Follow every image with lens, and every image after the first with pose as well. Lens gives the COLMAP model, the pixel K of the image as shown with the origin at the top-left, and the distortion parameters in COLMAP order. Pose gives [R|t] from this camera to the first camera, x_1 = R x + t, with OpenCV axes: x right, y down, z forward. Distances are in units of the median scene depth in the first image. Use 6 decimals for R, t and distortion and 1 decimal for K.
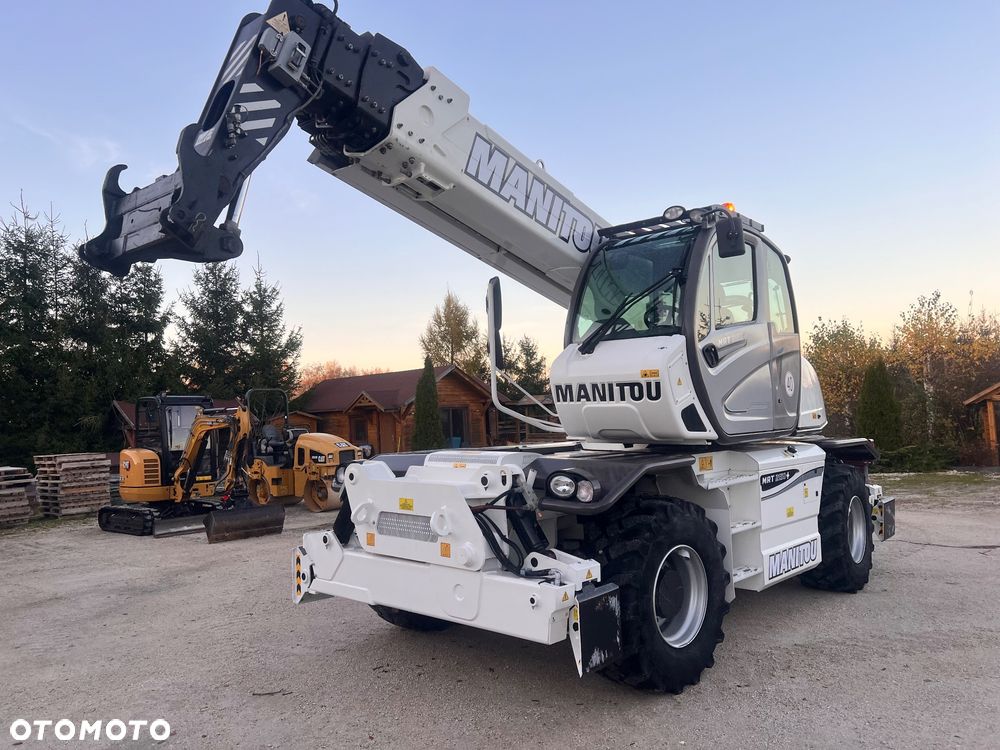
lens RADIAL K [[749.8, 0, 500.0], [0, 749.8, 375.0], [0, 0, 1]] dist [0.152000, -0.427451]
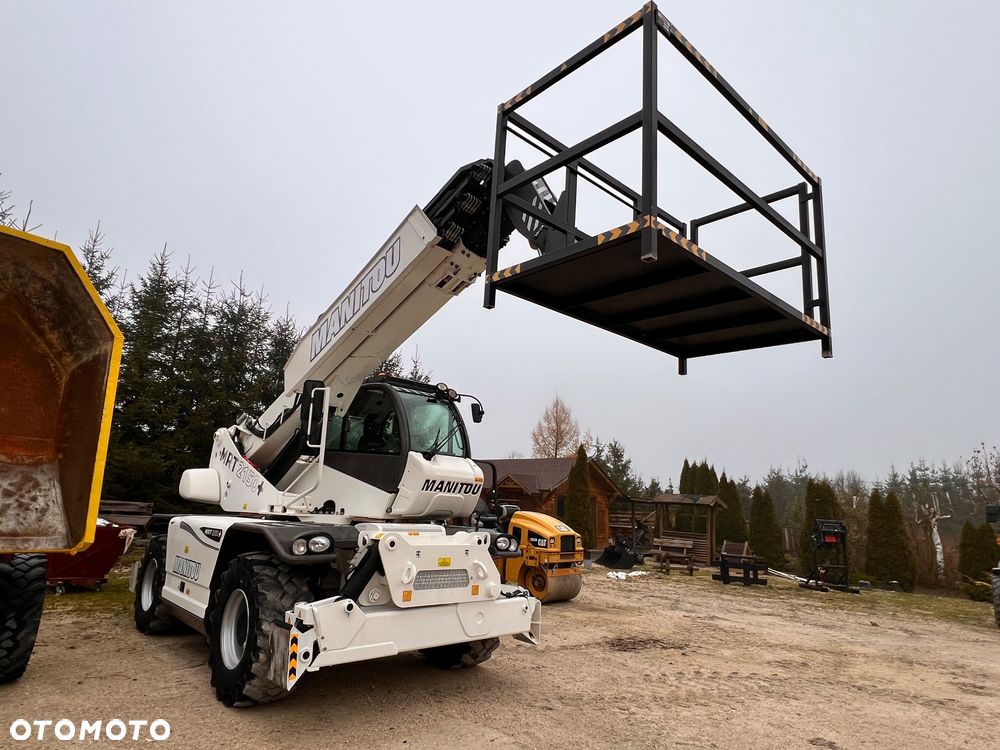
lens RADIAL K [[570.9, 0, 492.7], [0, 570.9, 375.9], [0, 0, 1]] dist [-0.004116, -0.001267]
pose [[0.091253, 0.255442, 0.962508, -1.132502], [-0.090291, 0.964682, -0.247459, 0.089526], [-0.991726, -0.064324, 0.111094, 0.781400]]
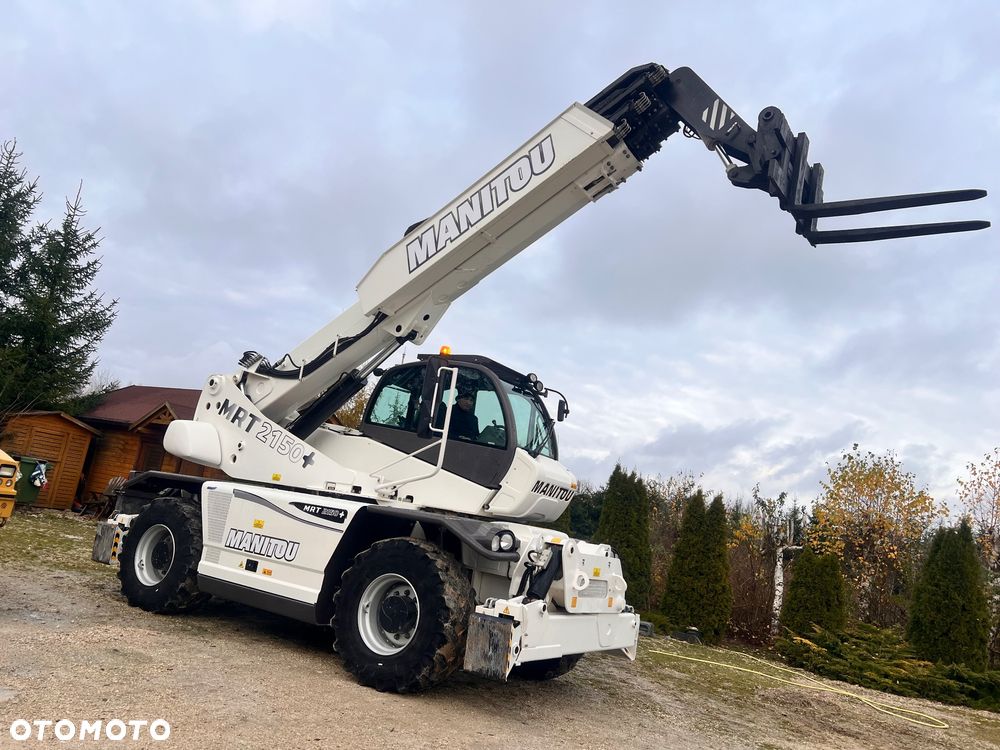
lens RADIAL K [[753.7, 0, 489.2], [0, 753.7, 375.2], [0, 0, 1]] dist [0.068571, -0.077296]
pose [[-0.158536, 0.185031, 0.969861, -1.417675], [-0.203584, 0.955050, -0.215484, 0.159000], [-0.966137, -0.231610, -0.113740, 1.360048]]
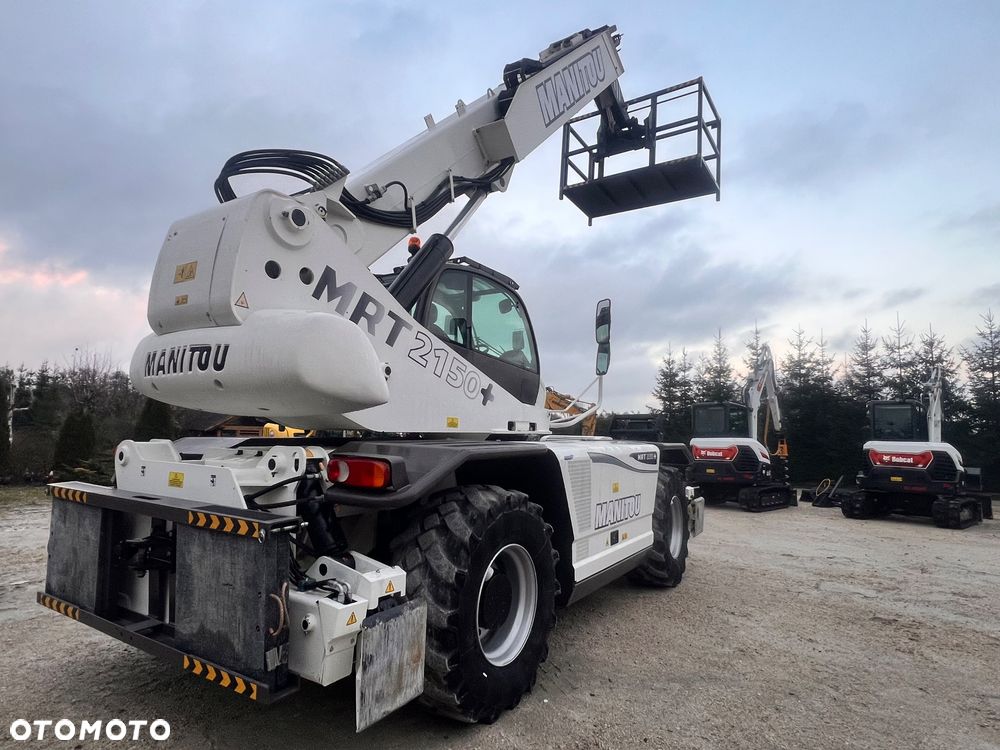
lens RADIAL K [[570.9, 0, 492.7], [0, 570.9, 375.9], [0, 0, 1]] dist [-0.004116, -0.001267]
pose [[-0.985260, -0.018671, -0.170043, 0.429464], [0.005503, 0.990052, -0.140593, 0.158414], [0.170977, -0.139457, -0.975356, 2.403648]]
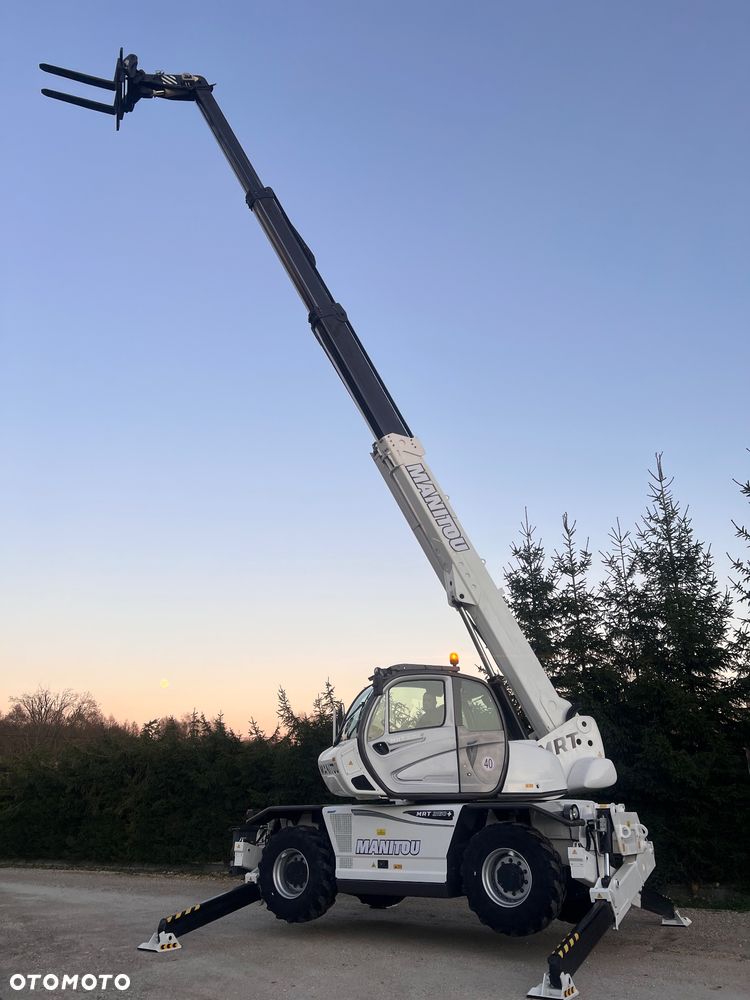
lens RADIAL K [[763.9, 0, 363.5], [0, 763.9, 499.2], [0, 0, 1]] dist [0.053346, -0.054059]
pose [[-0.162691, 0.391302, 0.905767, -2.089707], [-0.037101, 0.914922, -0.401921, 0.221591], [-0.985979, -0.098994, -0.134331, 1.957191]]
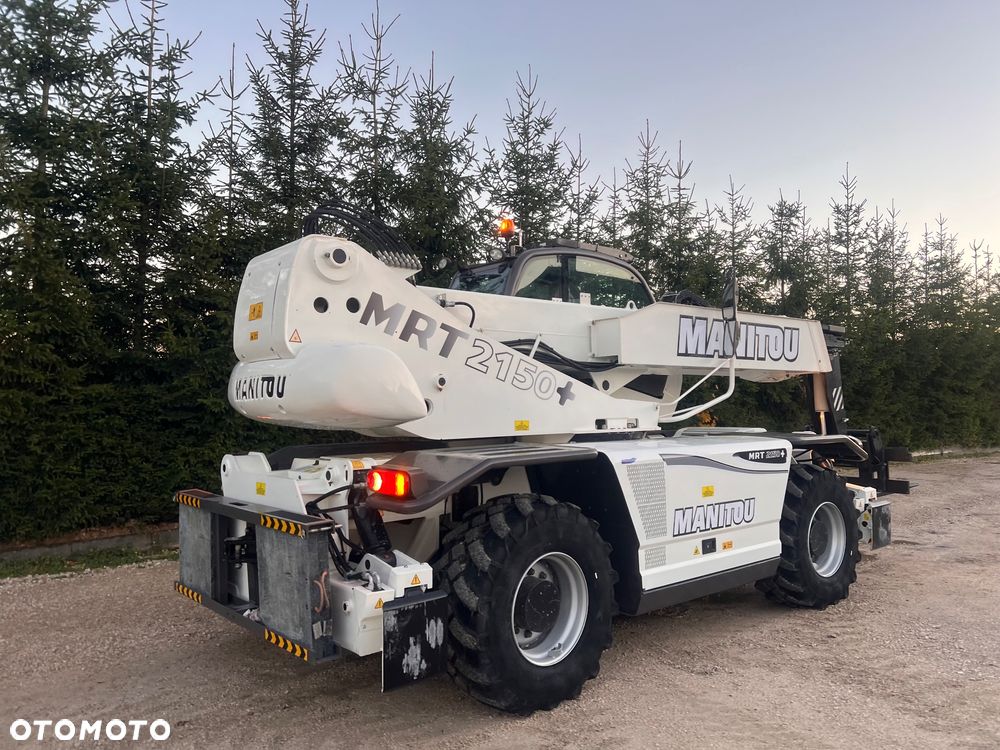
lens RADIAL K [[749.8, 0, 500.0], [0, 749.8, 375.0], [0, 0, 1]] dist [0.152000, -0.427451]
pose [[-0.991760, 0.037631, 0.122457, 0.240838], [0.026003, 0.995118, -0.095204, 0.137881], [-0.125442, -0.091235, -0.987897, 2.650384]]
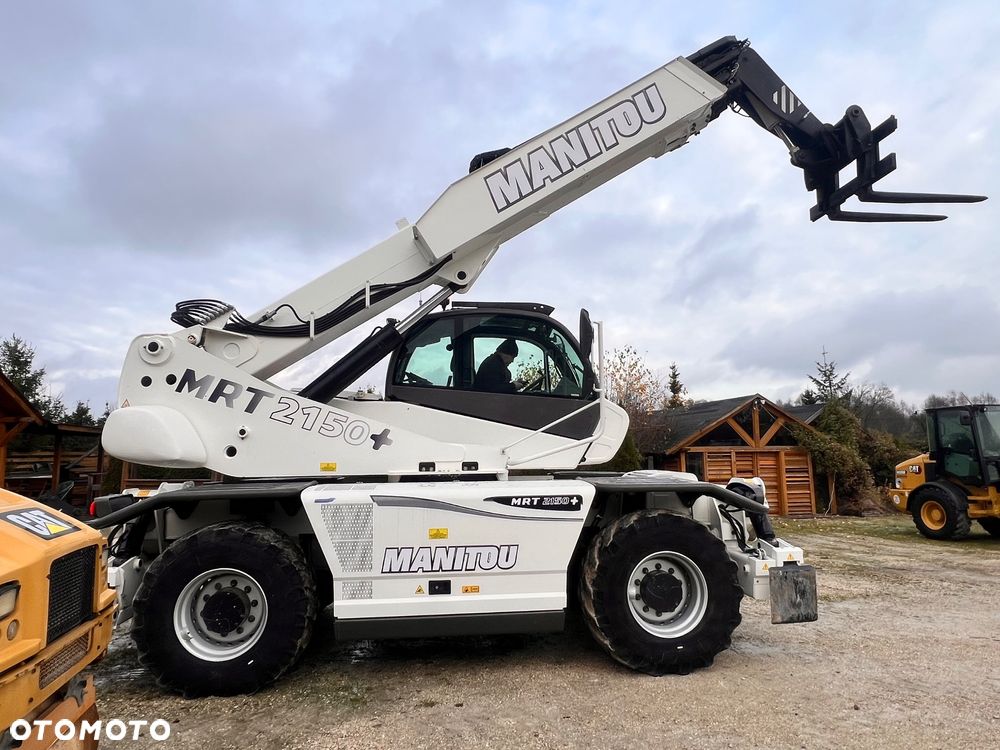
lens RADIAL K [[624.7, 0, 496.8], [0, 624.7, 369.0], [0, 0, 1]] dist [0.000328, -0.001158]
pose [[-0.746437, 0.114278, 0.655570, -0.599350], [-0.007160, 0.983708, -0.179632, 0.133493], [-0.665418, -0.138778, -0.733458, 2.194976]]
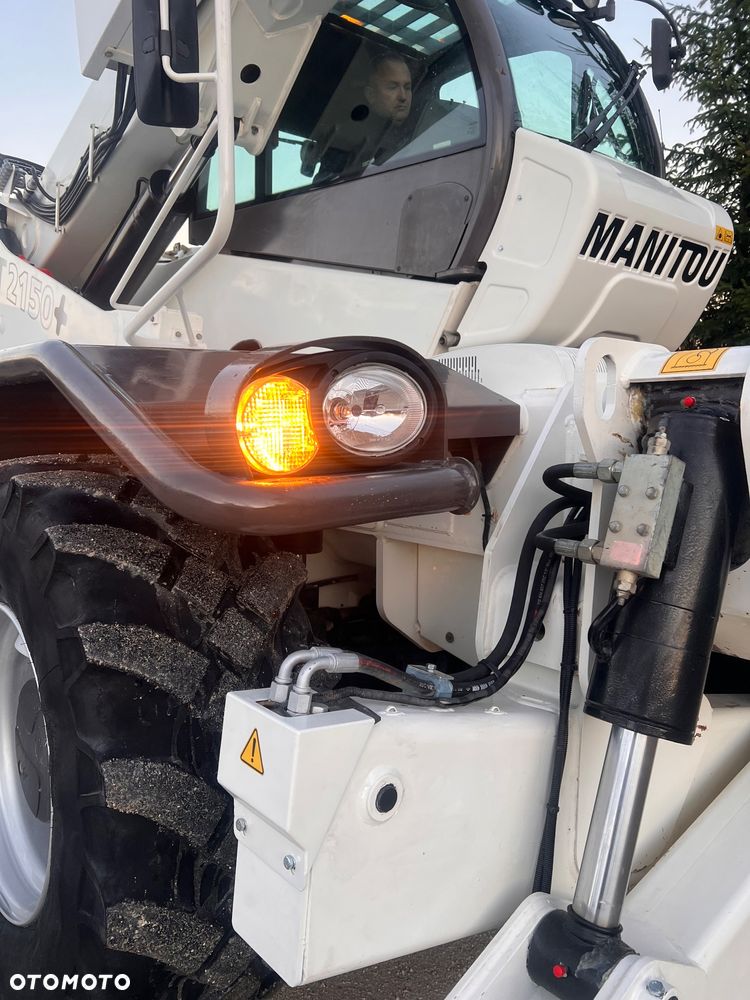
lens RADIAL K [[753.7, 0, 361.9], [0, 753.7, 501.5], [0, 0, 1]] dist [0.068571, -0.077296]
pose [[0.140945, -0.083697, 0.986473, -0.410038], [-0.059535, 0.993900, 0.092833, 0.153050], [-0.988226, -0.071814, 0.135102, 1.110046]]
